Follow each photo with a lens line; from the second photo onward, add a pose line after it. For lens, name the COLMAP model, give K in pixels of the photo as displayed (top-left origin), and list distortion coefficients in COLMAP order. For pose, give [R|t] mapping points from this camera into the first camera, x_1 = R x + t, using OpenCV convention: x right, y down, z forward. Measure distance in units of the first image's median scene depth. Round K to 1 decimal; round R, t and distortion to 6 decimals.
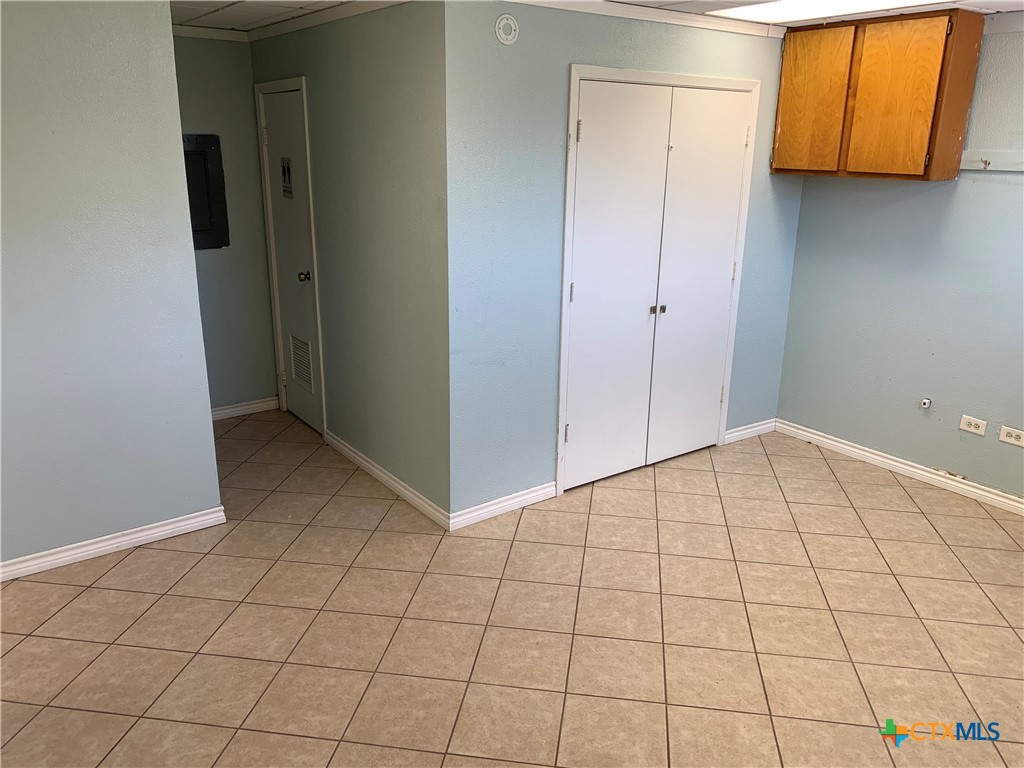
lens RADIAL K [[781.8, 0, 514.1], [0, 781.8, 384.3], [0, 0, 1]] dist [0.060441, -0.065136]
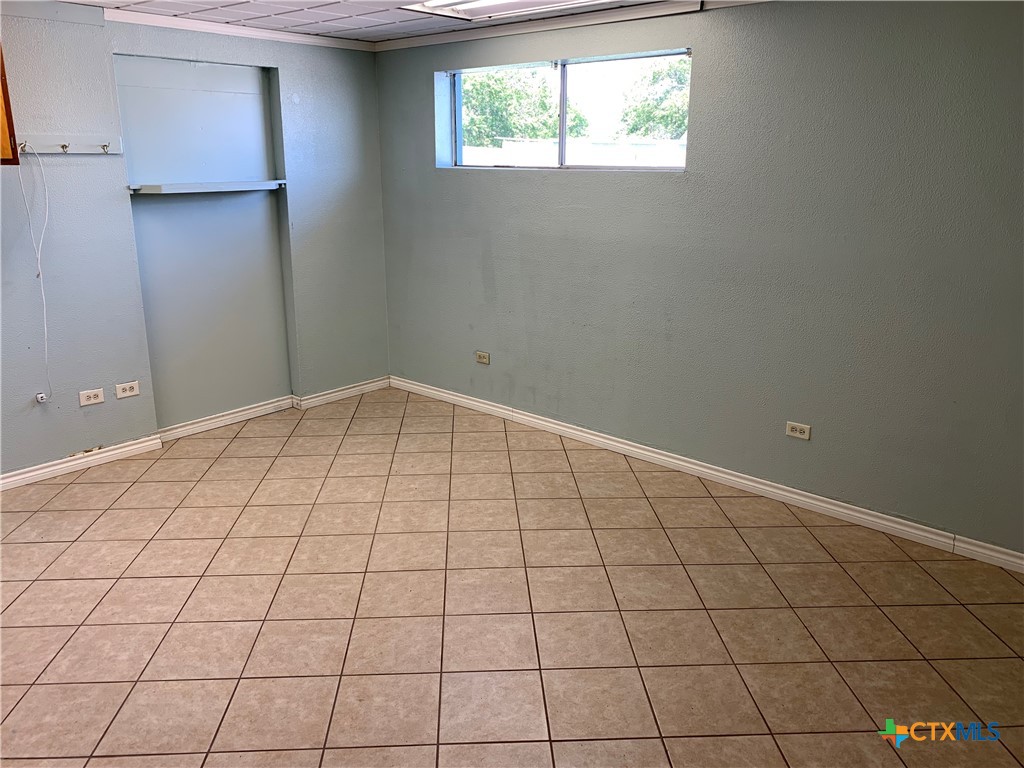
lens RADIAL K [[781.8, 0, 514.1], [0, 781.8, 381.7], [0, 0, 1]] dist [0.060441, -0.065136]
pose [[-0.211772, -0.287111, 0.934195, -0.556915], [0.281032, 0.897614, 0.339575, -0.179896], [-0.936042, 0.334451, -0.109402, 0.636763]]
